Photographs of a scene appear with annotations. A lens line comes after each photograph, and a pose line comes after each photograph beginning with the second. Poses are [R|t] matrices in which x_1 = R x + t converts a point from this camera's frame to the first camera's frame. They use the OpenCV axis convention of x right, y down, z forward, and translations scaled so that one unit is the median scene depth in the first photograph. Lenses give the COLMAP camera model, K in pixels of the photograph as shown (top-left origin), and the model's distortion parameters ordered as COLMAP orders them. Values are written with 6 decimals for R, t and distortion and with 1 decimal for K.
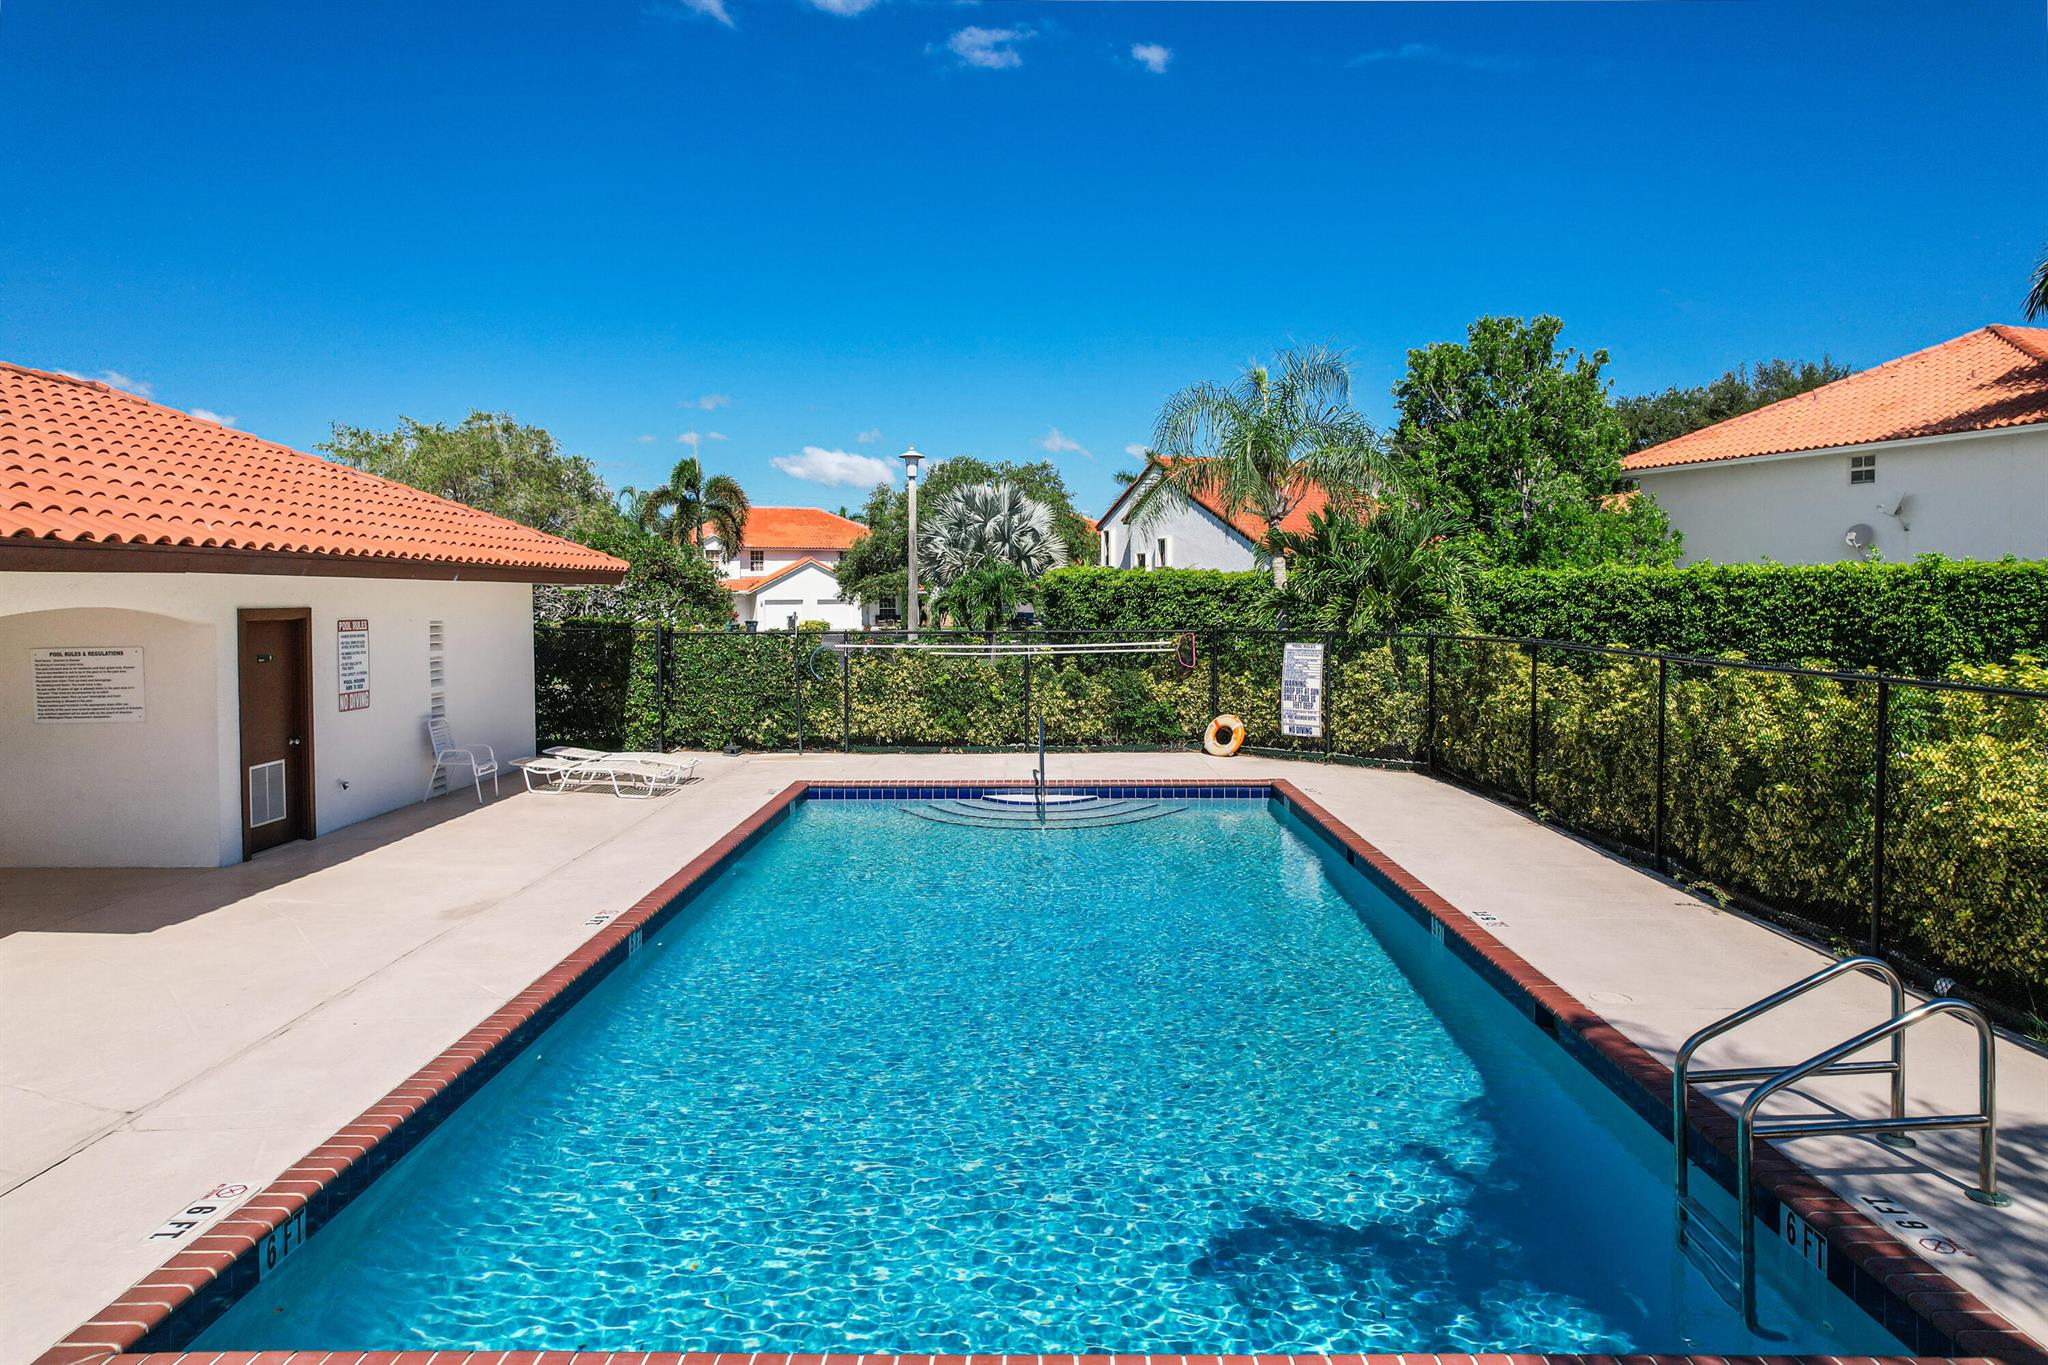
lens RADIAL K [[1334.2, 0, 1032.9], [0, 1334.2, 670.7], [0, 0, 1]] dist [0.000118, 0.000310]
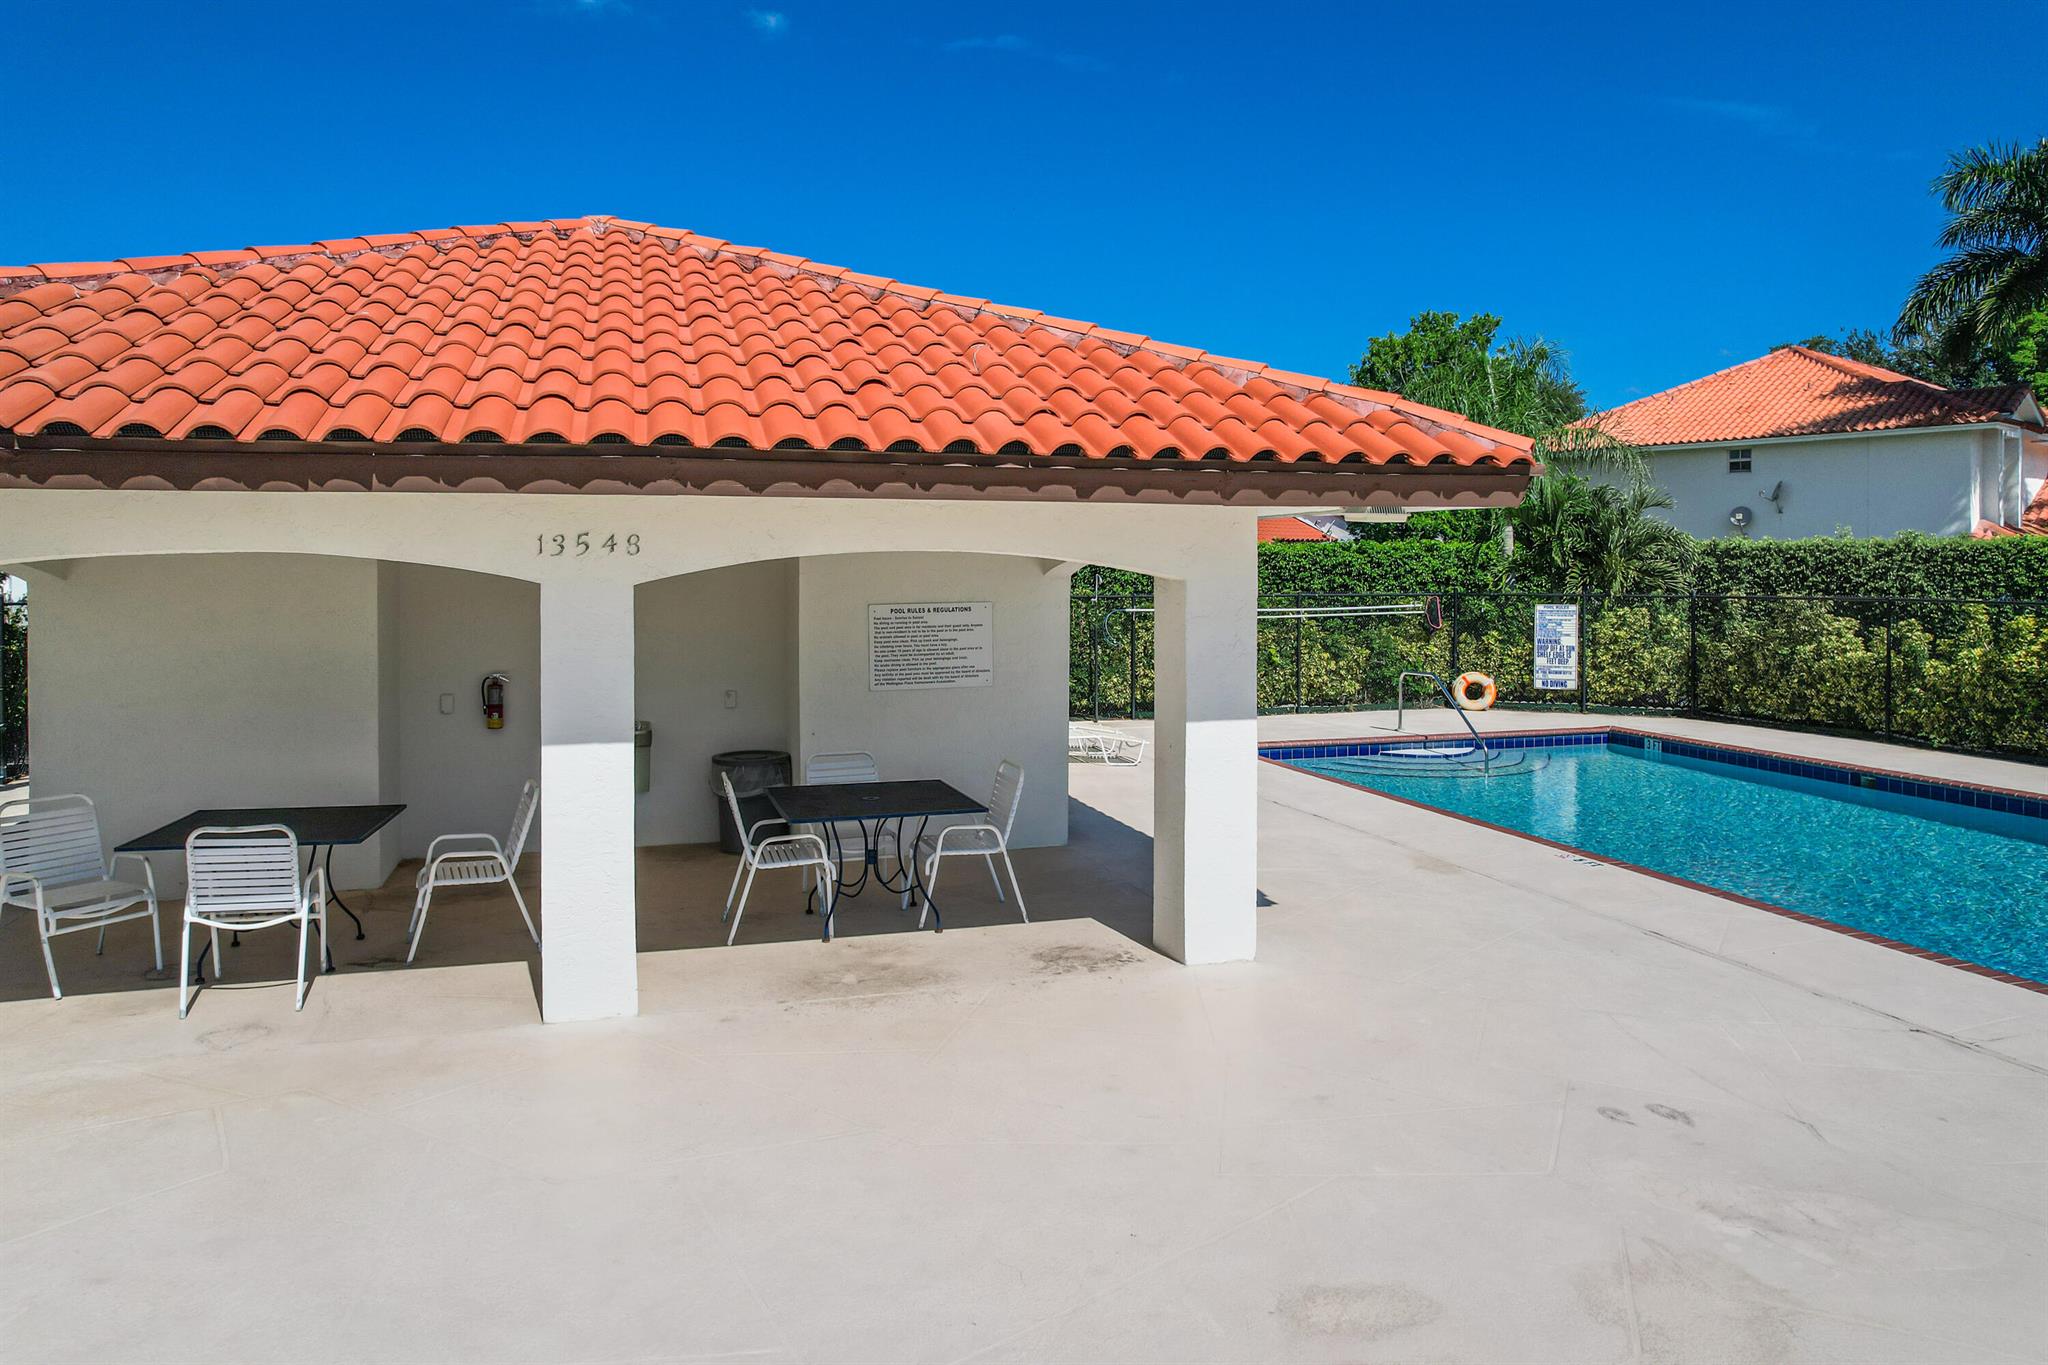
lens RADIAL K [[1334.2, 0, 1034.1], [0, 1334.2, 687.2], [0, 0, 1]] dist [0.000118, 0.000310]
pose [[0.950241, -0.023604, 0.310619, -0.516855], [0.014680, 0.999410, 0.031038, 0.006665], [-0.311169, -0.024934, 0.950028, 0.087177]]
